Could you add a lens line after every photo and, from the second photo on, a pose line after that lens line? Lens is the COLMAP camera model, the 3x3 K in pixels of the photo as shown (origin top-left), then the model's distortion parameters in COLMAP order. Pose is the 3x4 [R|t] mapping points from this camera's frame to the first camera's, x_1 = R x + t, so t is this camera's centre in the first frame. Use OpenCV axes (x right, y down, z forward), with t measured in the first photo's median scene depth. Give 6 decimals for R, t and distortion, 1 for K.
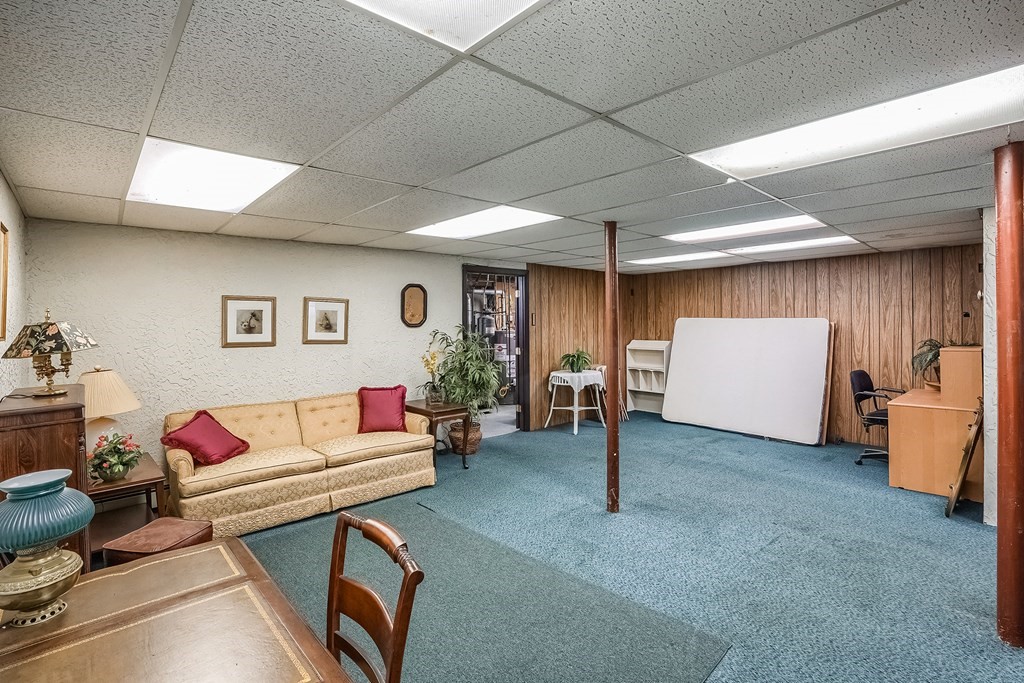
lens RADIAL K [[474.7, 0, 508.5], [0, 474.7, 330.6], [0, 0, 1]] dist [-0.058067, 0.013825]
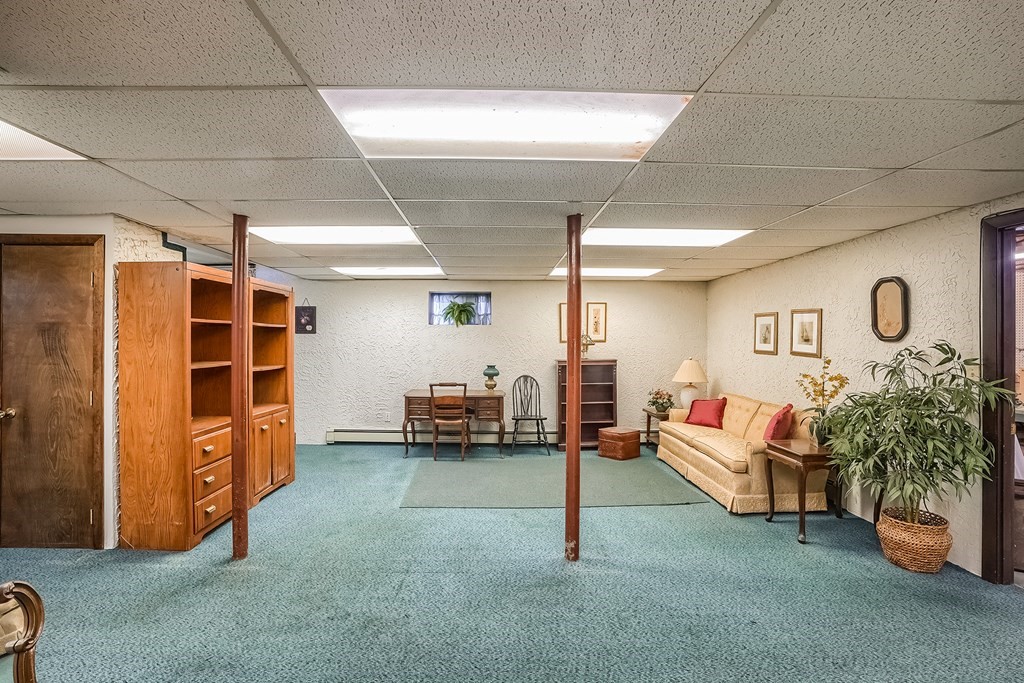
lens RADIAL K [[474.7, 0, 508.5], [0, 474.7, 330.6], [0, 0, 1]] dist [-0.058067, 0.013825]
pose [[-0.647690, -0.002819, -0.761899, 0.789345], [-0.006705, 0.999976, 0.001999, -0.024018], [0.761875, 0.006403, -0.647693, 1.220653]]
